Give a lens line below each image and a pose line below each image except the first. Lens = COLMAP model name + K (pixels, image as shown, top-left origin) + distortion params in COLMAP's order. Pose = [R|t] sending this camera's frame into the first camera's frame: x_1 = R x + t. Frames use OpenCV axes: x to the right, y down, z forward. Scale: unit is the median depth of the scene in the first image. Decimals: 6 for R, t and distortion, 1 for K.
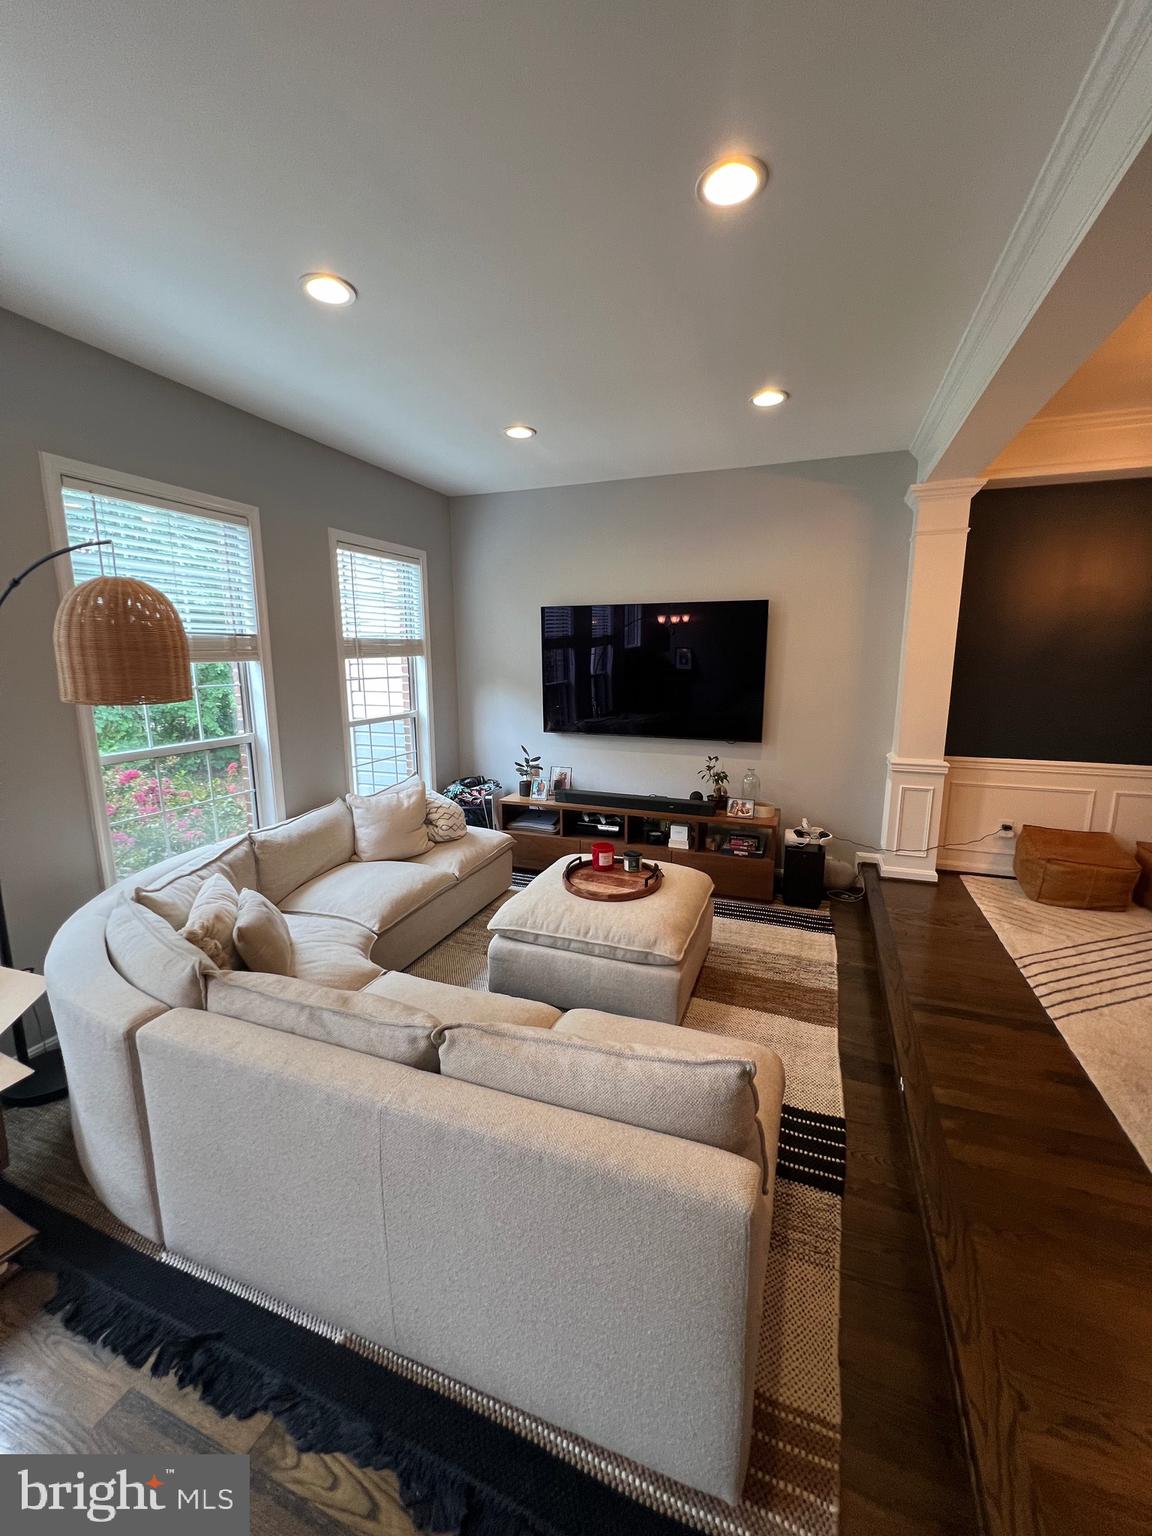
lens RADIAL K [[616.0, 0, 597.8], [0, 616.0, 759.6], [0, 0, 1]] dist [-0.001680, -0.000595]
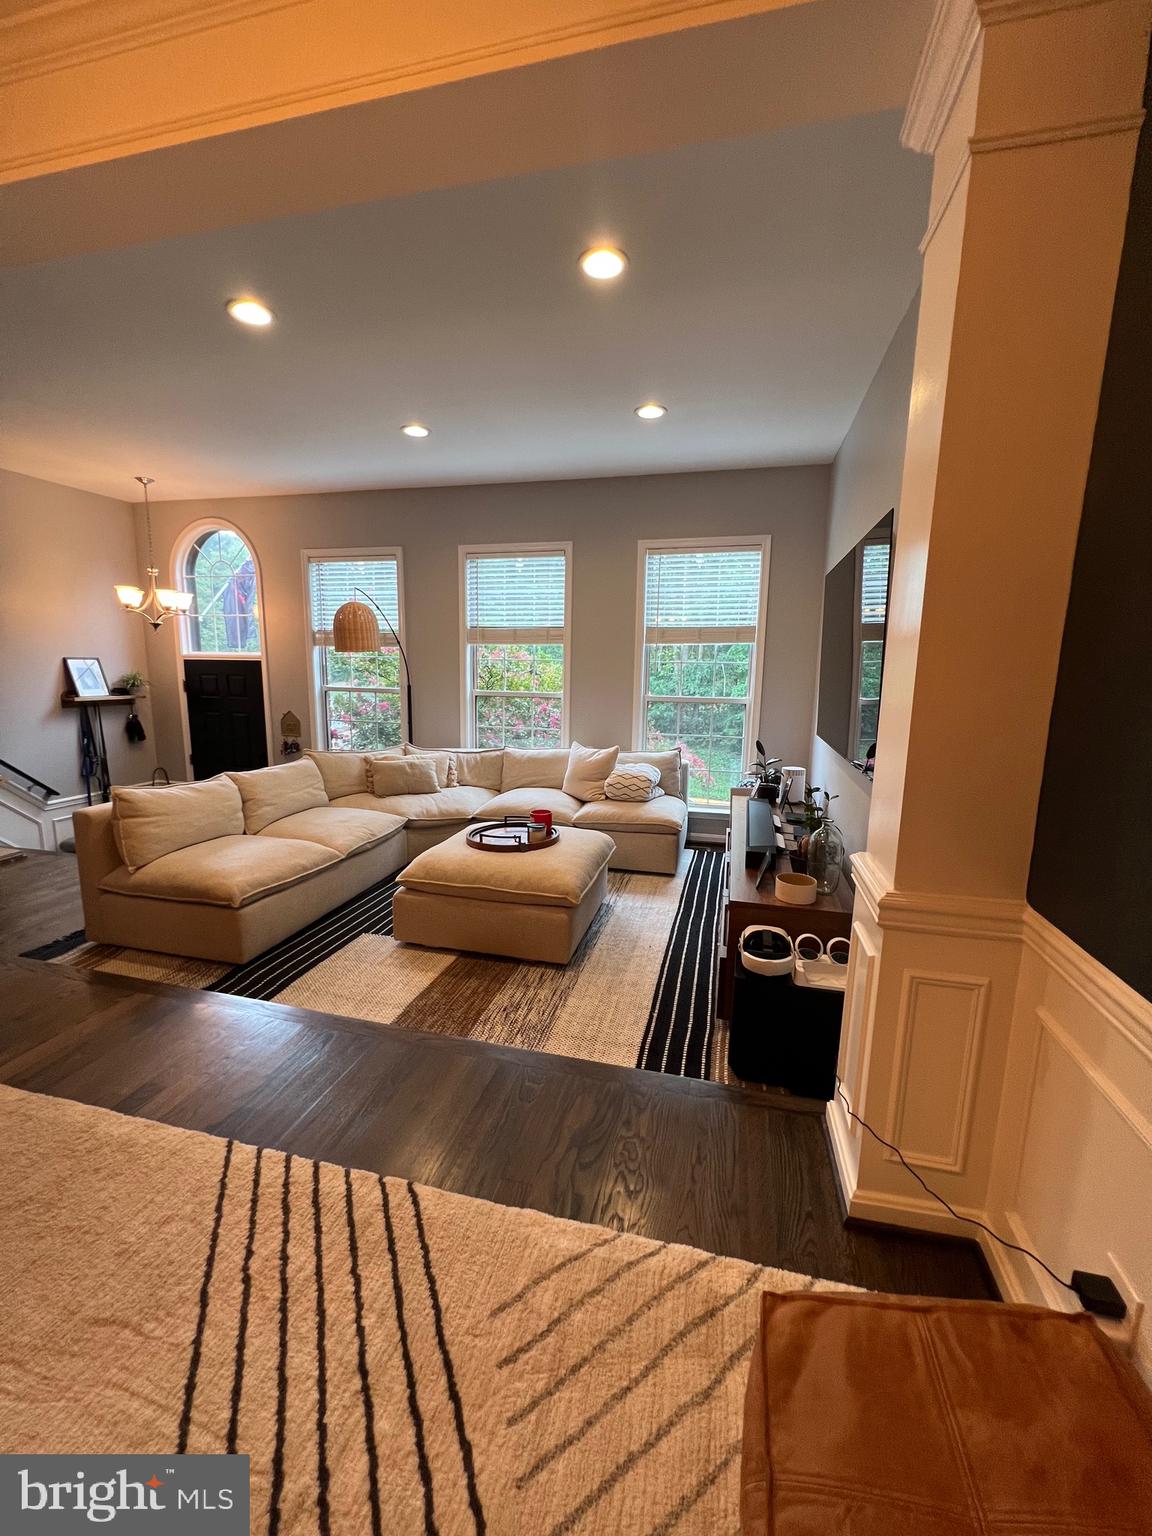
lens RADIAL K [[616.0, 0, 584.3], [0, 616.0, 767.4], [0, 0, 1]] dist [-0.001680, -0.000595]
pose [[0.110876, 0.172977, -0.978665, 1.156149], [-0.177347, 0.972375, 0.151773, -0.121257], [0.977883, 0.156735, 0.138490, 1.030028]]
